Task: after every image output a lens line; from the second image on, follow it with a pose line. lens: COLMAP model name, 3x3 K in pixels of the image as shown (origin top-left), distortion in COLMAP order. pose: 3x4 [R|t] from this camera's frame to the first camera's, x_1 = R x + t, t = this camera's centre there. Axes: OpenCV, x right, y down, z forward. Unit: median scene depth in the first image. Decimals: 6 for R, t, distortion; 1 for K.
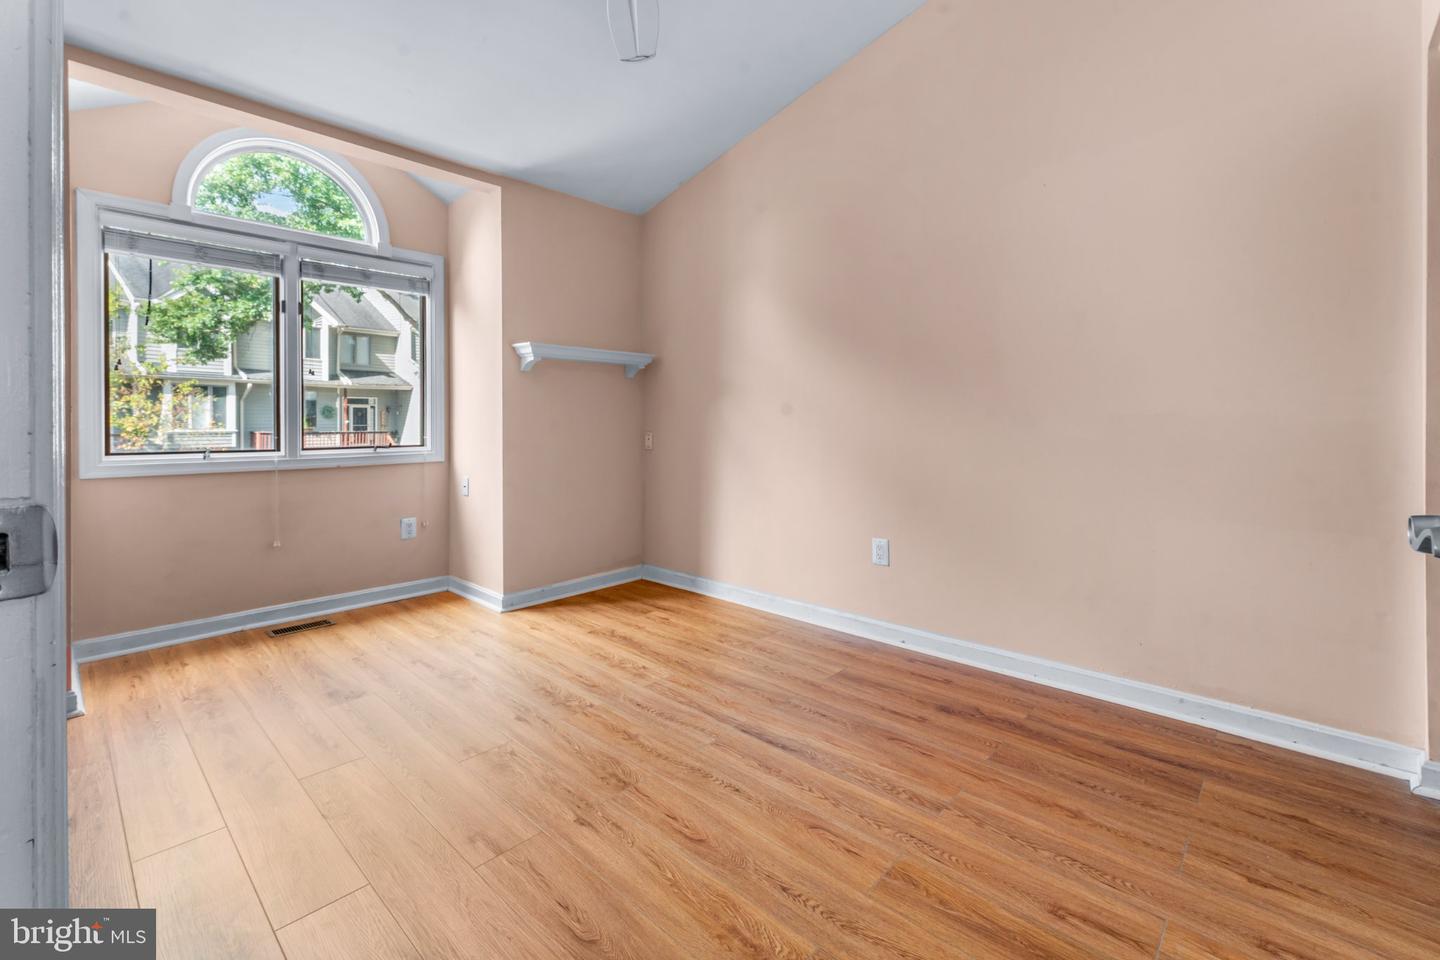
lens RADIAL K [[616.6, 0, 728.0], [0, 616.6, 442.5], [0, 0, 1]] dist [0.002903, -0.000171]
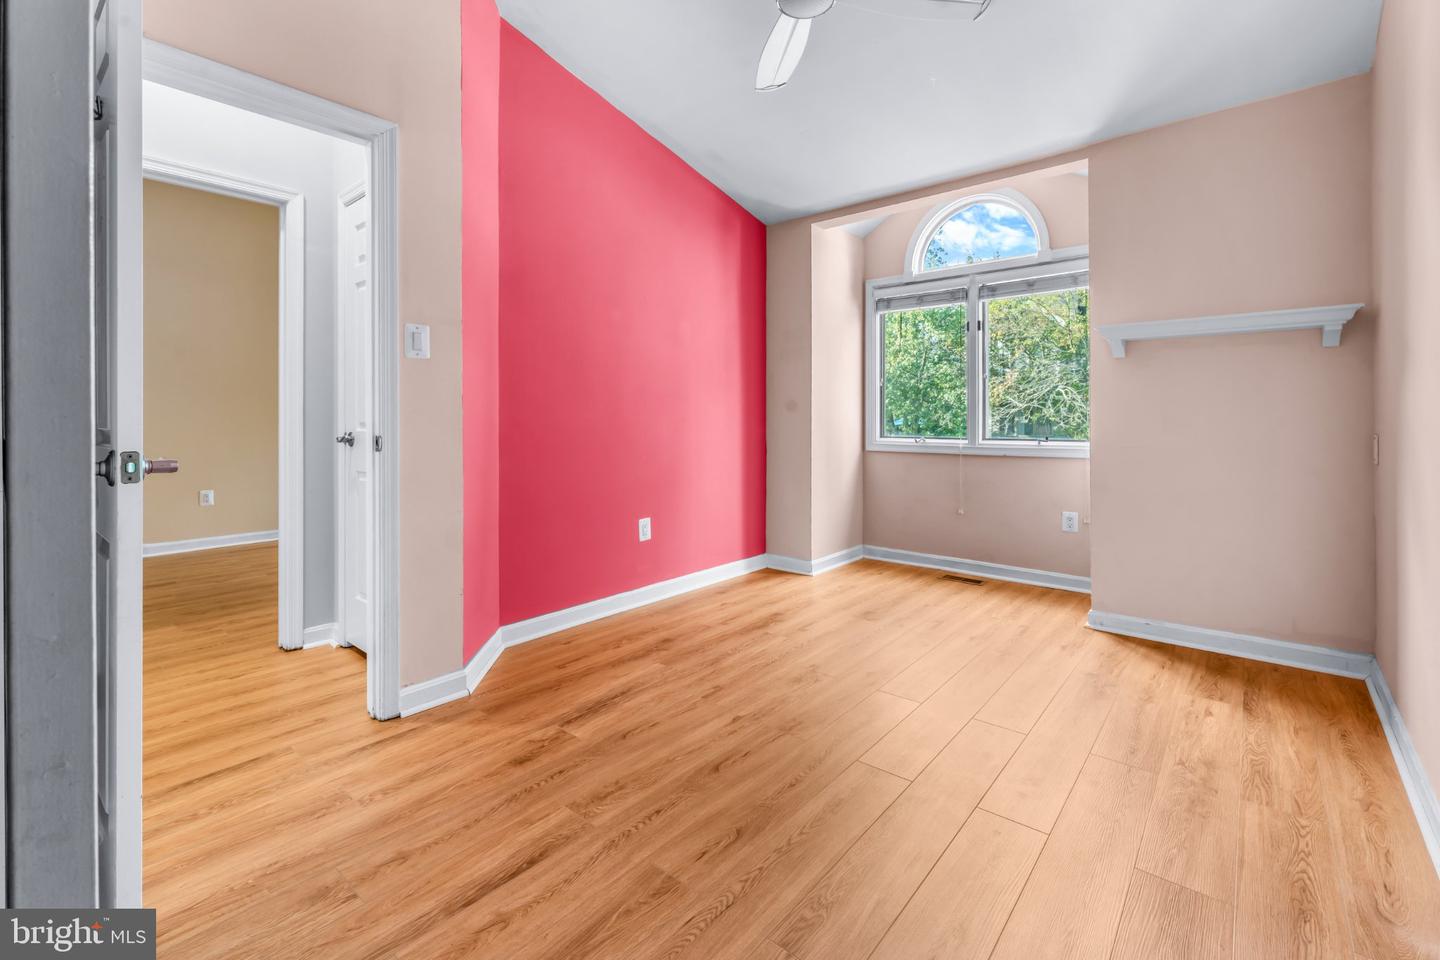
lens RADIAL K [[630.8, 0, 730.1], [0, 630.8, 418.7], [0, 0, 1]] dist [0.000235, 0.000313]
pose [[0.047455, 0.004483, -0.998863, 0.737590], [-0.032283, 0.999474, 0.002952, -0.022081], [0.998352, 0.032106, 0.047575, 0.597274]]
